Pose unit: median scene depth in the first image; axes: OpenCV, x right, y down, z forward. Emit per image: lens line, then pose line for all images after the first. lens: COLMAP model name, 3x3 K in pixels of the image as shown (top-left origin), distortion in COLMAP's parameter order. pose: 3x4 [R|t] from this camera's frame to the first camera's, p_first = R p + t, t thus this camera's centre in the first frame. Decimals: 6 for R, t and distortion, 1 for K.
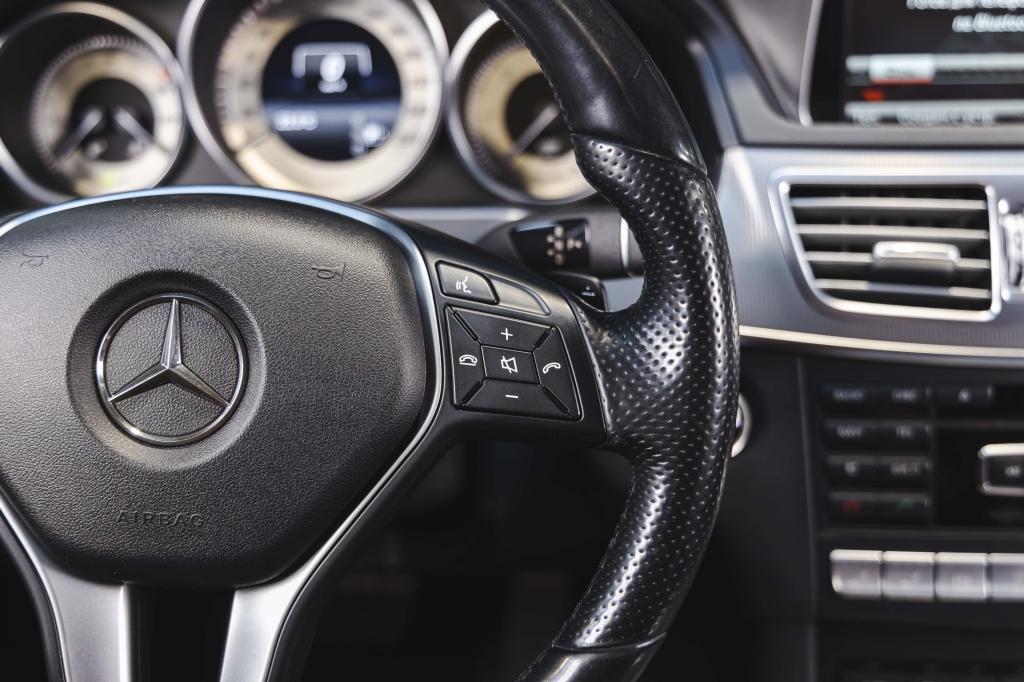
lens RADIAL K [[1499.2, 0, 511.8], [0, 1499.2, 340.9], [0, 0, 1]] dist [0.004255, 0.000000]
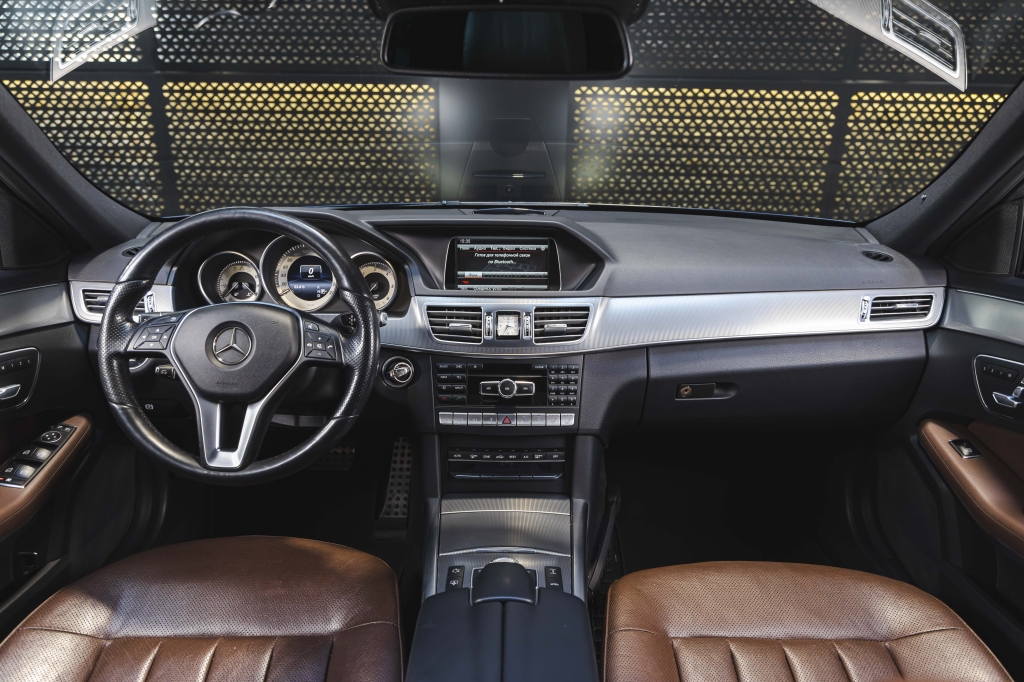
lens RADIAL K [[706.2, 0, 516.2], [0, 706.2, 348.2], [0, 0, 1]] dist [0.002214, -0.010878]
pose [[0.999417, 0.016181, 0.030047, 0.344273], [-0.013907, 0.997132, -0.074395, 0.114279], [-0.031165, 0.073934, 0.996776, -0.650497]]
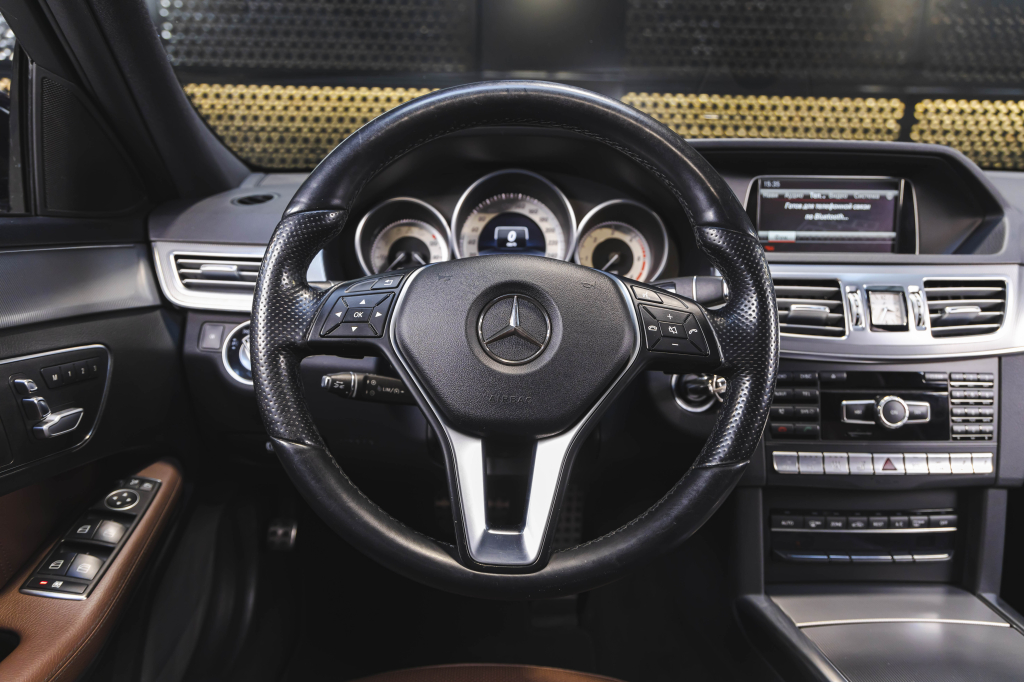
lens RADIAL K [[706.2, 0, 510.6], [0, 706.2, 342.0], [0, 0, 1]] dist [0.002214, -0.010878]
pose [[0.998320, 0.014937, 0.055984, -0.212452], [-0.007336, 0.991010, -0.133588, 0.124481], [-0.057476, 0.132953, 0.989454, 0.025228]]
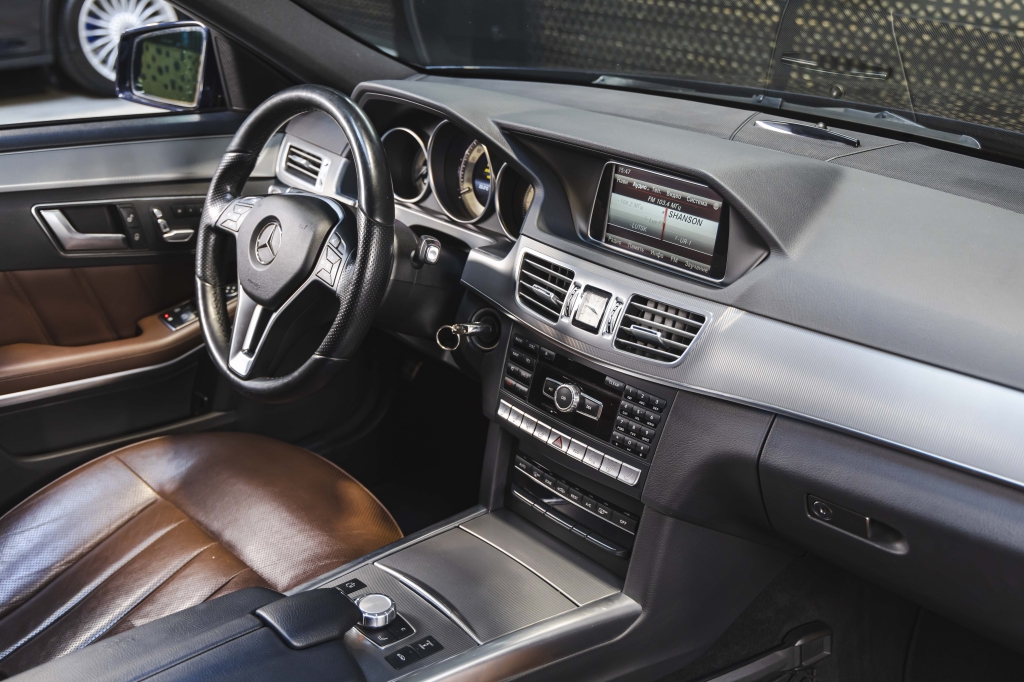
lens RADIAL K [[1108.6, 0, 513.8], [0, 1108.6, 345.8], [0, 0, 1]] dist [-0.042129, 0.000000]
pose [[0.683665, 0.312798, -0.659364, 1.437168], [-0.290560, 0.945459, 0.147251, -0.222650], [0.669461, 0.090914, 0.737263, -0.360324]]
